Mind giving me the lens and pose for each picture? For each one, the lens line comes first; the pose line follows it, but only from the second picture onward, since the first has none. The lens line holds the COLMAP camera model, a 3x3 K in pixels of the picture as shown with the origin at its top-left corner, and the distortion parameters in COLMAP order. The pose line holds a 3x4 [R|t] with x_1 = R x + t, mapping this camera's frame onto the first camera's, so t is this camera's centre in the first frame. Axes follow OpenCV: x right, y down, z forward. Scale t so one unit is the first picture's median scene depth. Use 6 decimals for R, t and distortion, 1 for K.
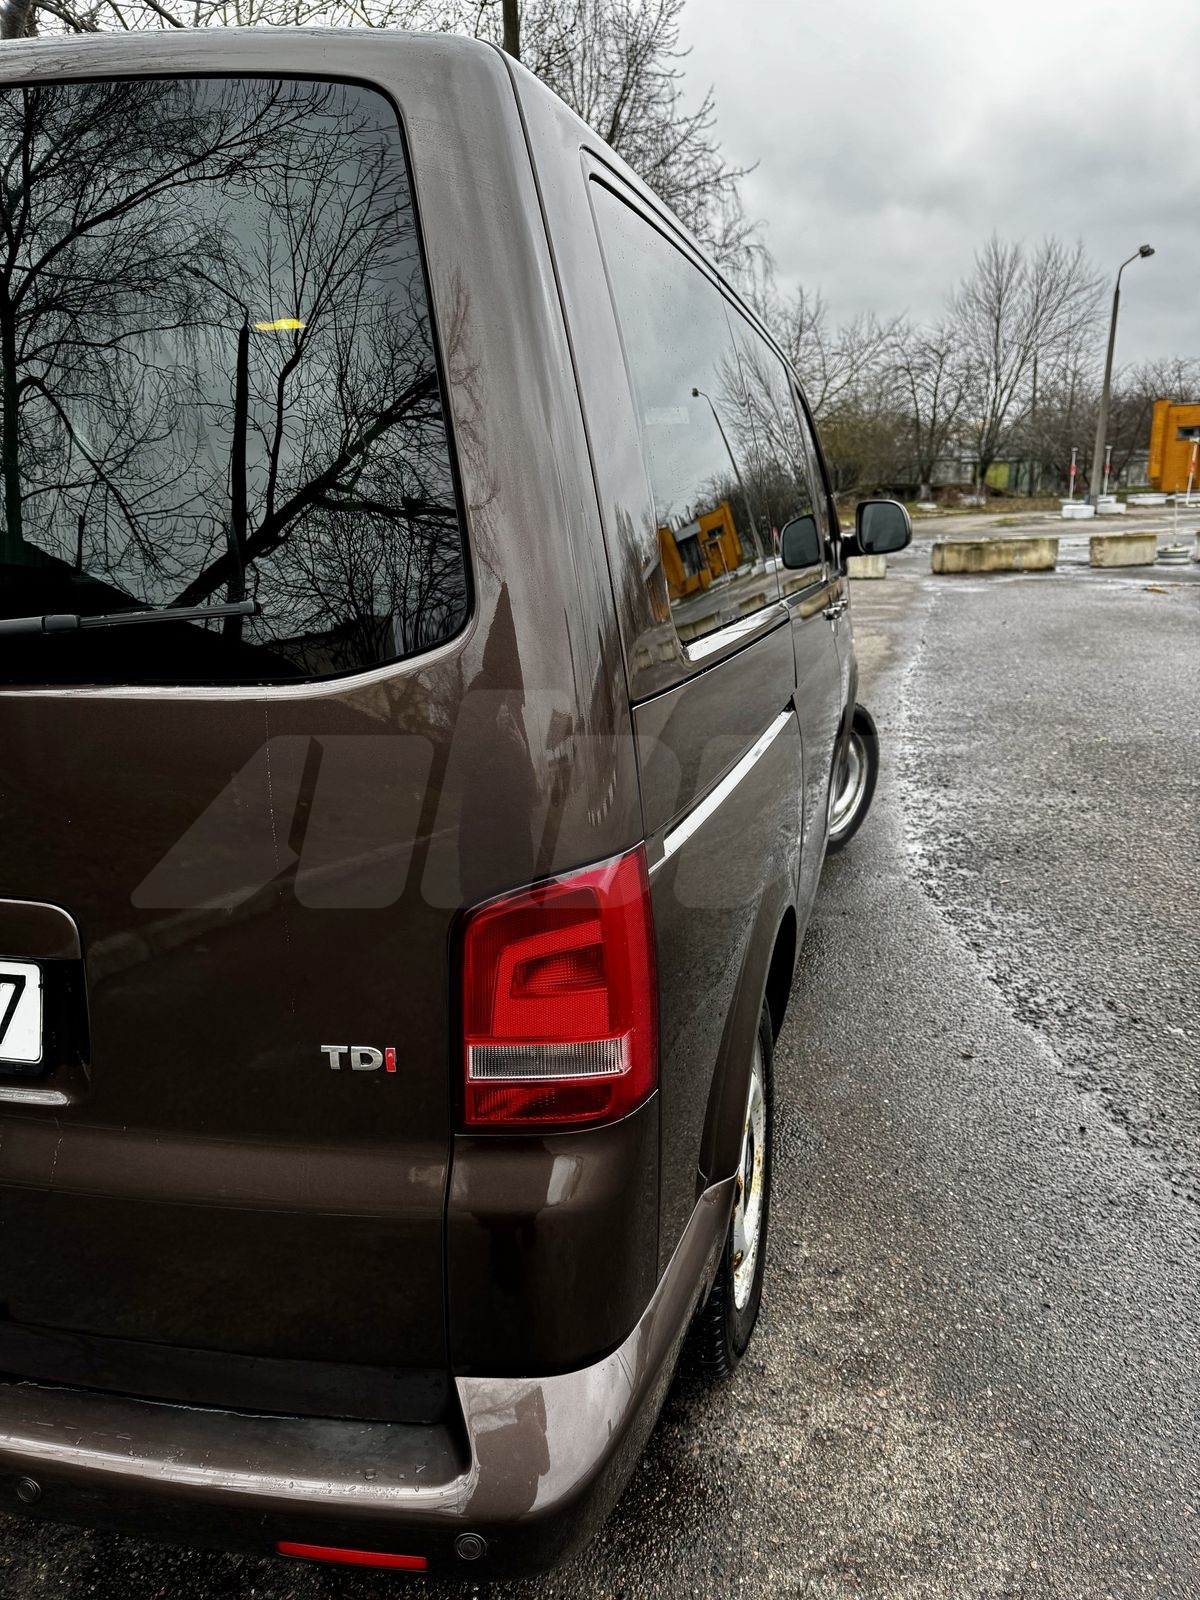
lens RADIAL K [[1128.4, 0, 605.6], [0, 1128.4, 806.3], [0, 0, 1]] dist [0.022187, -0.030444]
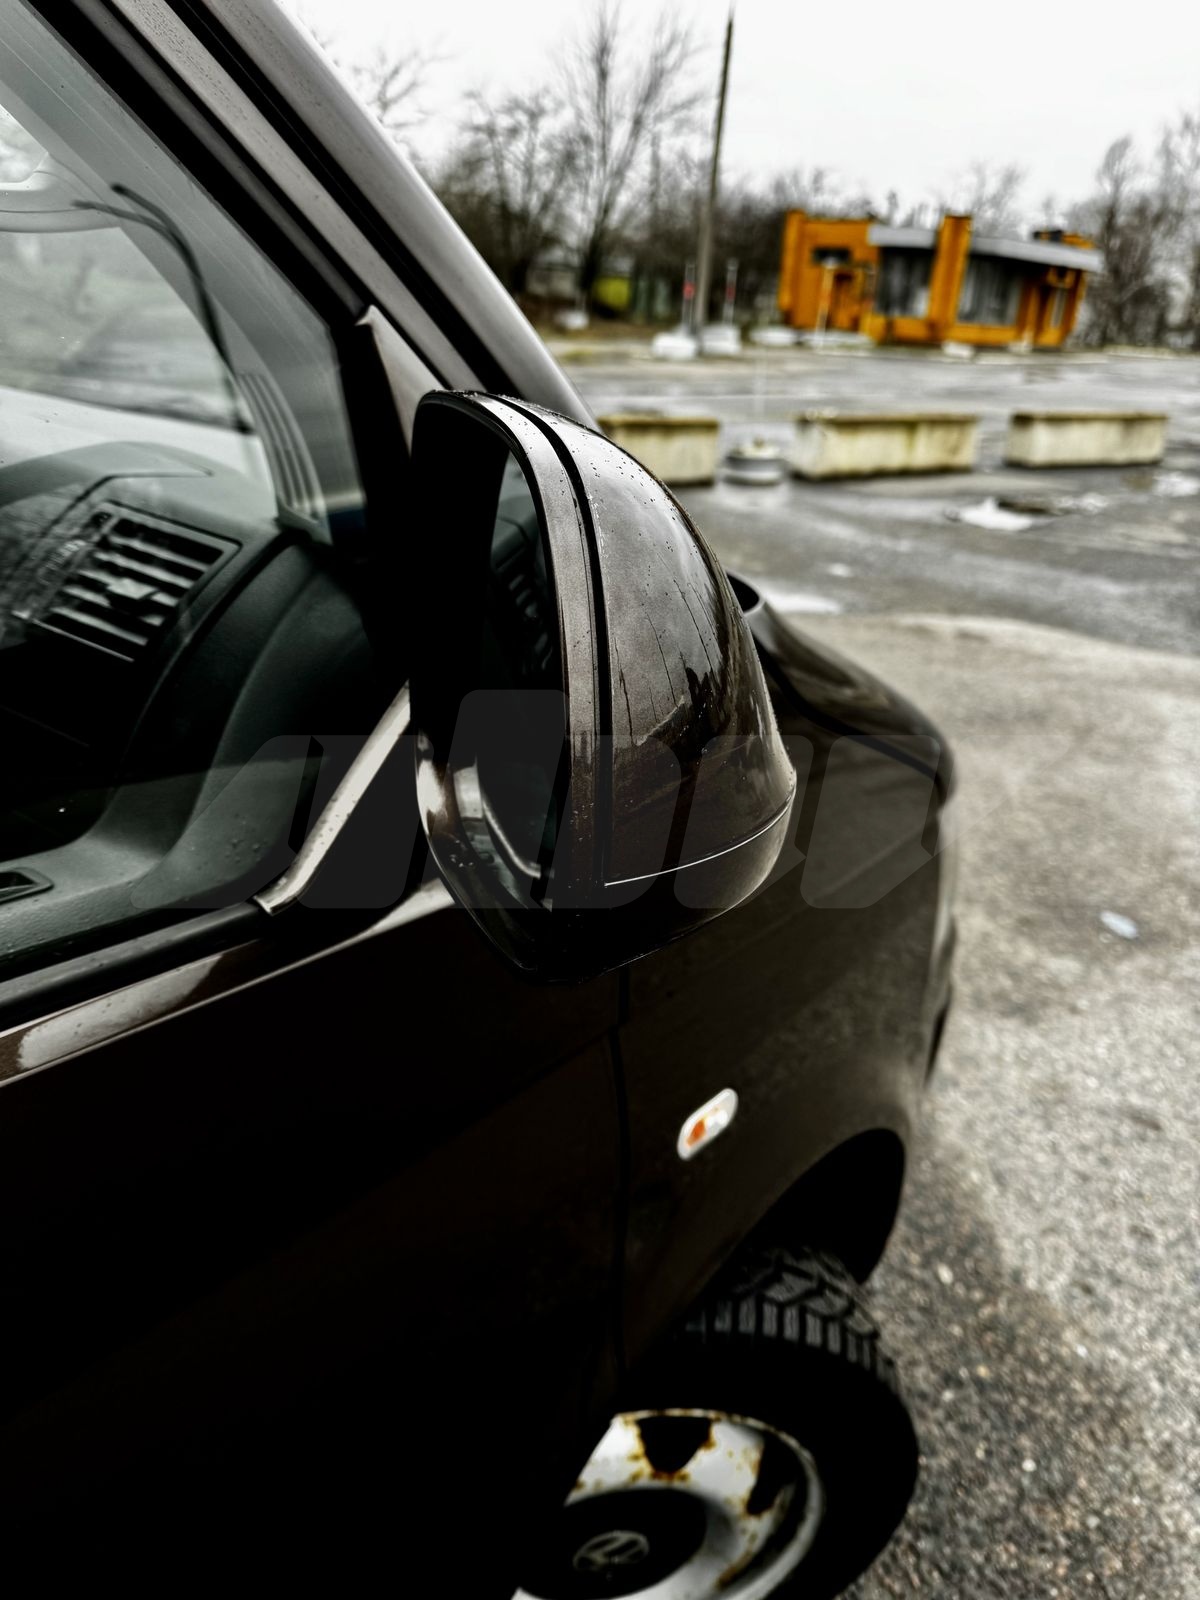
lens RADIAL K [[1128.4, 0, 603.1], [0, 1128.4, 796.7], [0, 0, 1]] dist [0.022187, -0.030444]
pose [[0.959677, -0.038471, 0.278460, 0.114047], [-0.002041, 0.989611, 0.143754, -0.057384], [-0.281097, -0.138526, 0.949629, 0.204968]]
